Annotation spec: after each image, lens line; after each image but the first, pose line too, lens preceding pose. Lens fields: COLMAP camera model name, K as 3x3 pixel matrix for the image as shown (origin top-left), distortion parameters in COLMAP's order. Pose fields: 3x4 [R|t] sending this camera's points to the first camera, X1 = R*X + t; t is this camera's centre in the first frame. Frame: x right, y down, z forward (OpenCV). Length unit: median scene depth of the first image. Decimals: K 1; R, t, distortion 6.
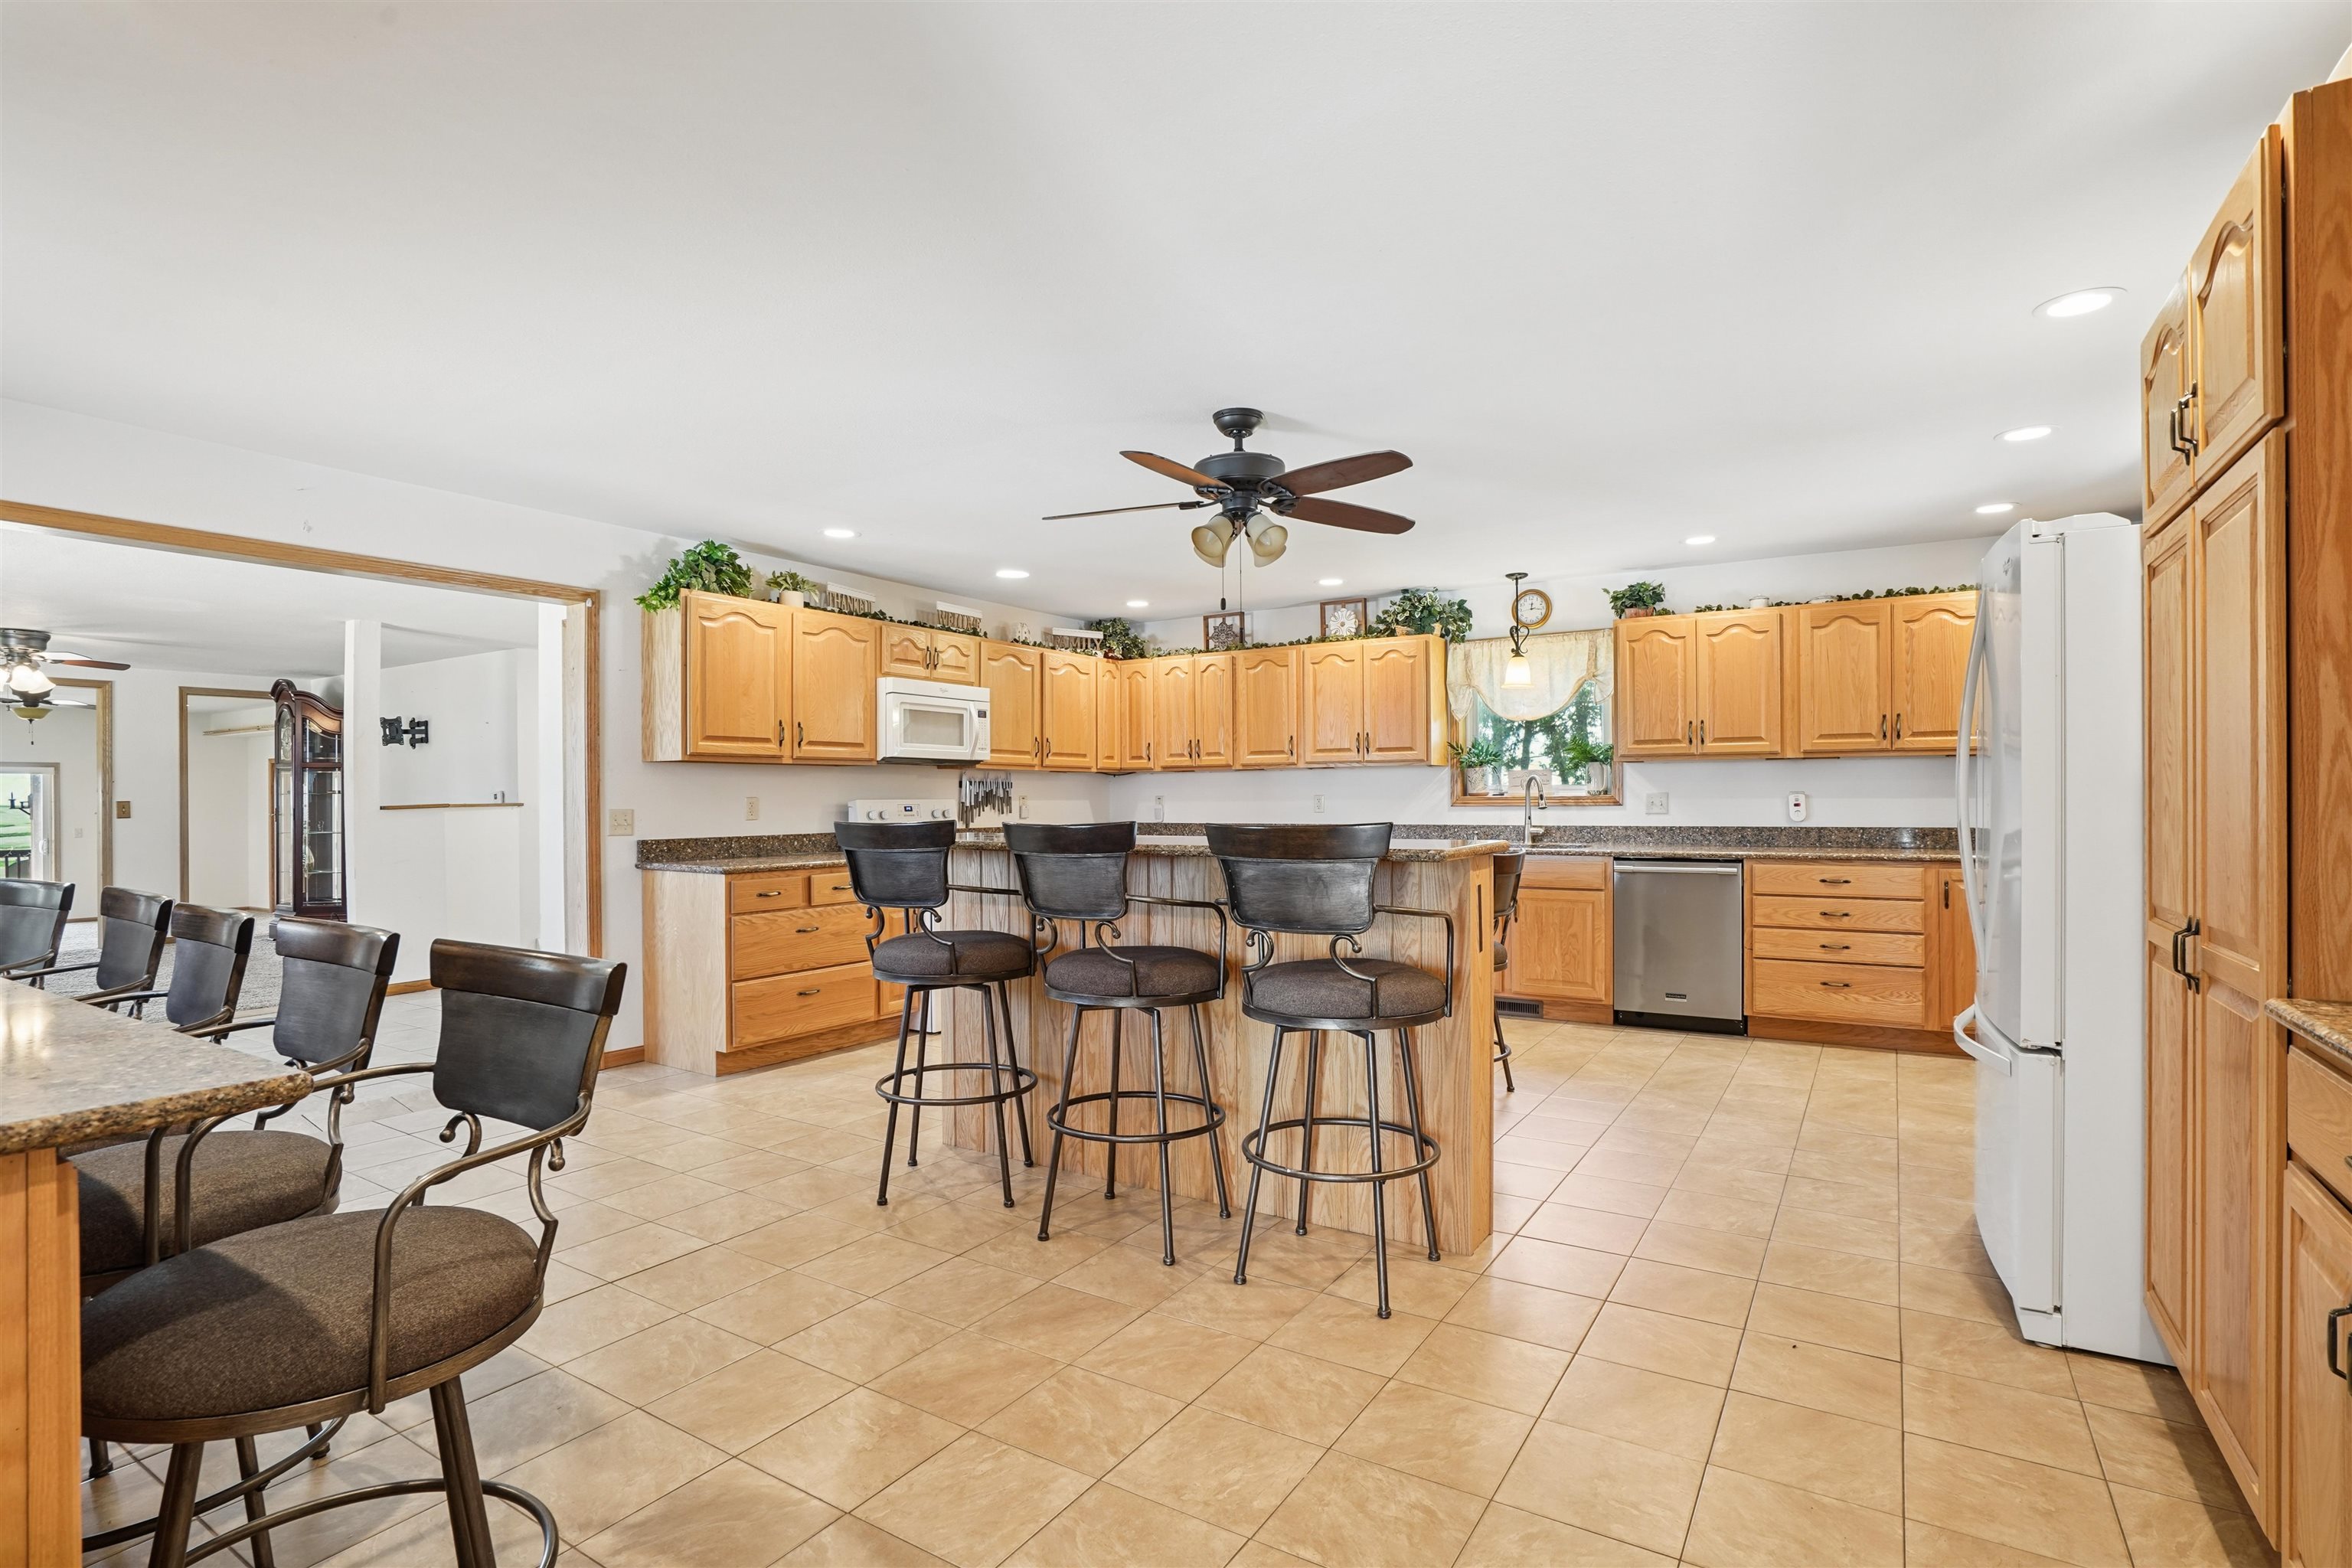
lens RADIAL K [[1122.0, 0, 1170.1], [0, 1122.0, 791.8], [0, 0, 1]] dist [-0.025920, 0.001336]
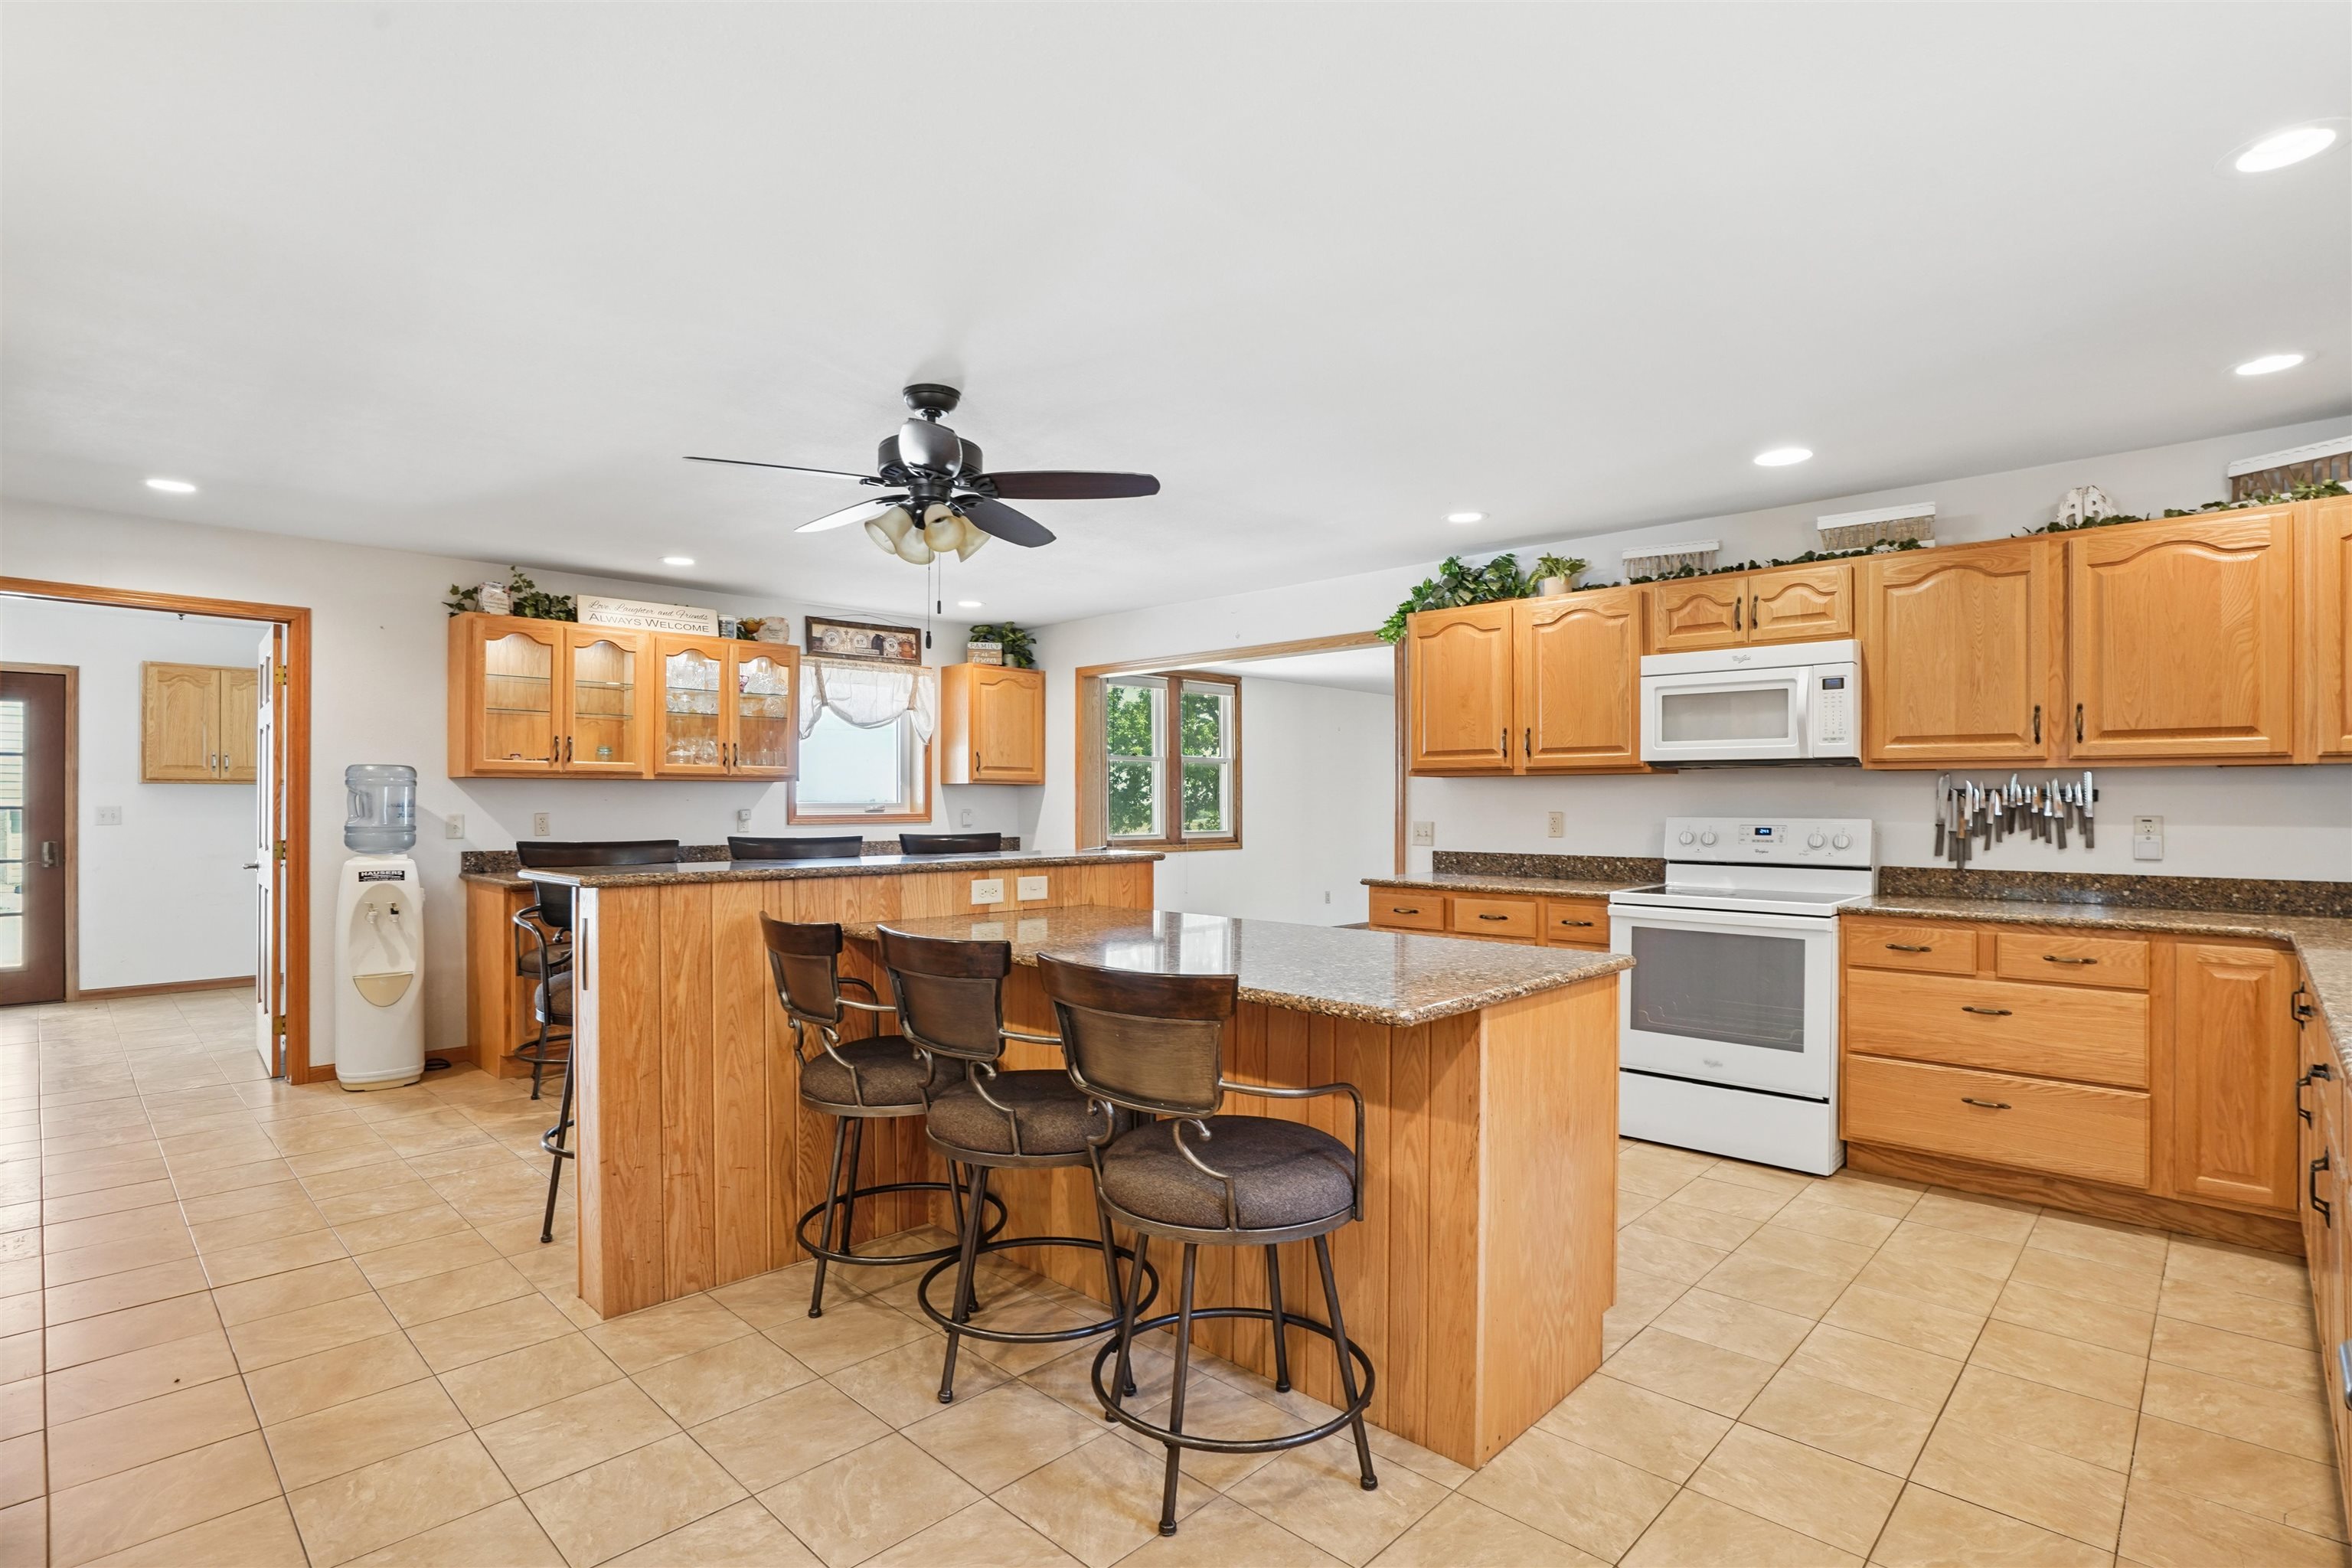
lens RADIAL K [[1122.0, 0, 1189.7], [0, 1122.0, 795.1], [0, 0, 1]] dist [-0.025920, 0.001336]
pose [[-0.180183, -0.002439, -0.983630, 0.510892], [0.003497, 0.999989, -0.003121, -0.006520], [0.983627, -0.004002, -0.180172, 0.774878]]
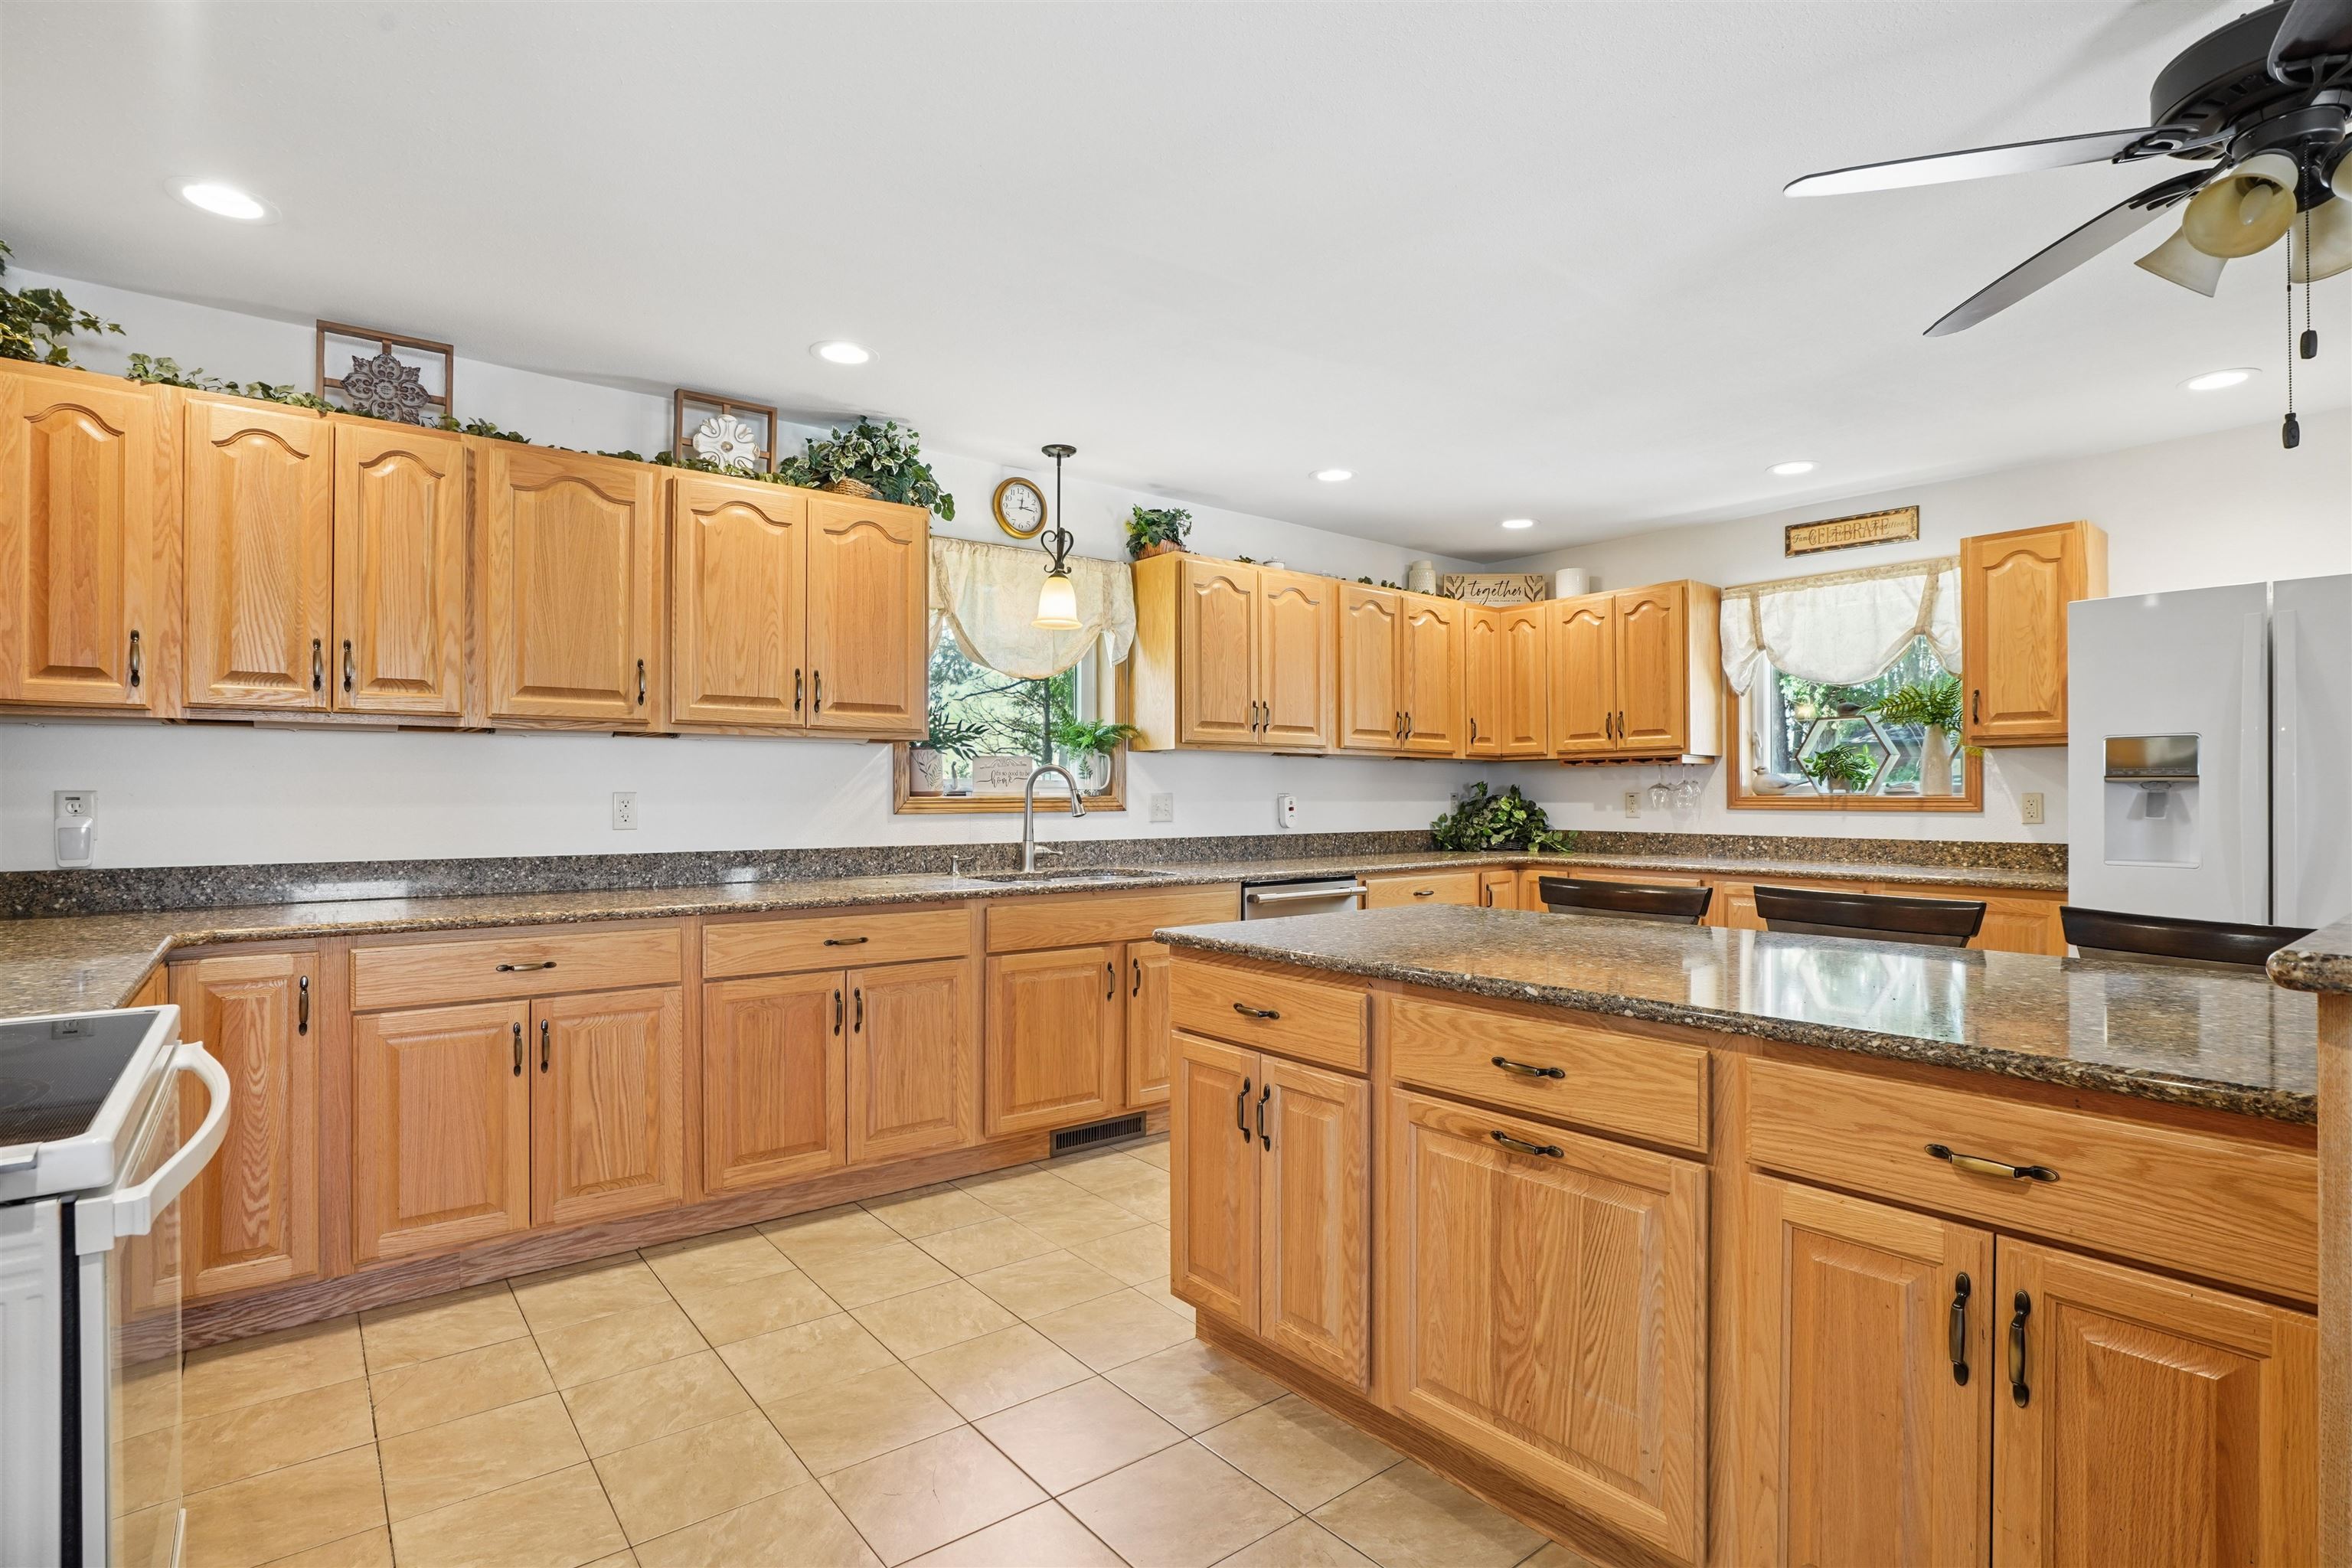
lens RADIAL K [[1145.0, 0, 1169.3], [0, 1145.0, 779.4], [0, 0, 1]] dist [-0.019491, 0.000427]
pose [[0.325451, 0.016681, 0.945412, -0.279538], [-0.009205, 0.999853, -0.014473, 0.002509], [-0.945514, -0.003993, 0.325557, 0.724990]]
